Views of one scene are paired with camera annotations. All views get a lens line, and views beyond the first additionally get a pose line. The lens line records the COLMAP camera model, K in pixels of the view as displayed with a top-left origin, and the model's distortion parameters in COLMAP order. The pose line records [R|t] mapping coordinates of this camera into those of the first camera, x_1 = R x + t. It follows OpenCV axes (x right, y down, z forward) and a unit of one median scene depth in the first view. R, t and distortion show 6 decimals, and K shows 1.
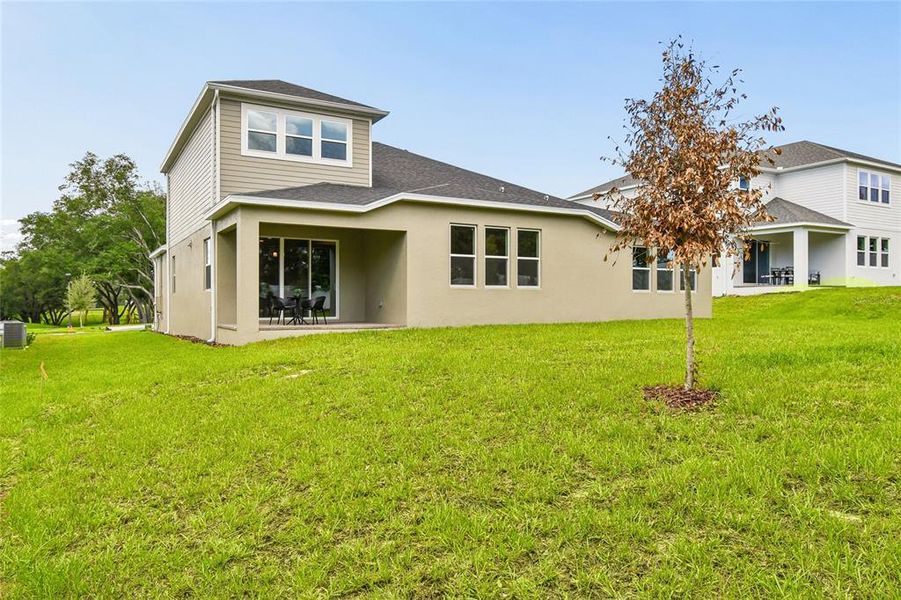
lens RADIAL K [[641.8, 0, 449.7], [0, 641.8, 294.2], [0, 0, 1]] dist [-0.010236, -0.000626]
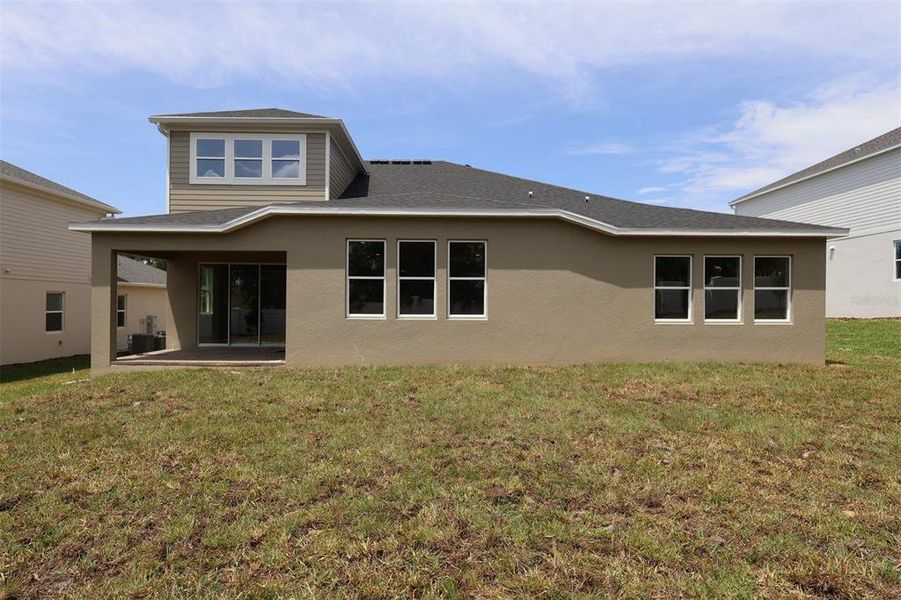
lens RADIAL K [[498.0, 0, 448.1], [0, 498.0, 303.1], [0, 0, 1]] dist [0.000413, -0.000177]
pose [[0.880852, 0.001327, -0.473391, 0.388303], [0.000454, 0.999993, 0.003649, -0.029231], [0.473392, -0.003429, 0.880845, 0.474919]]
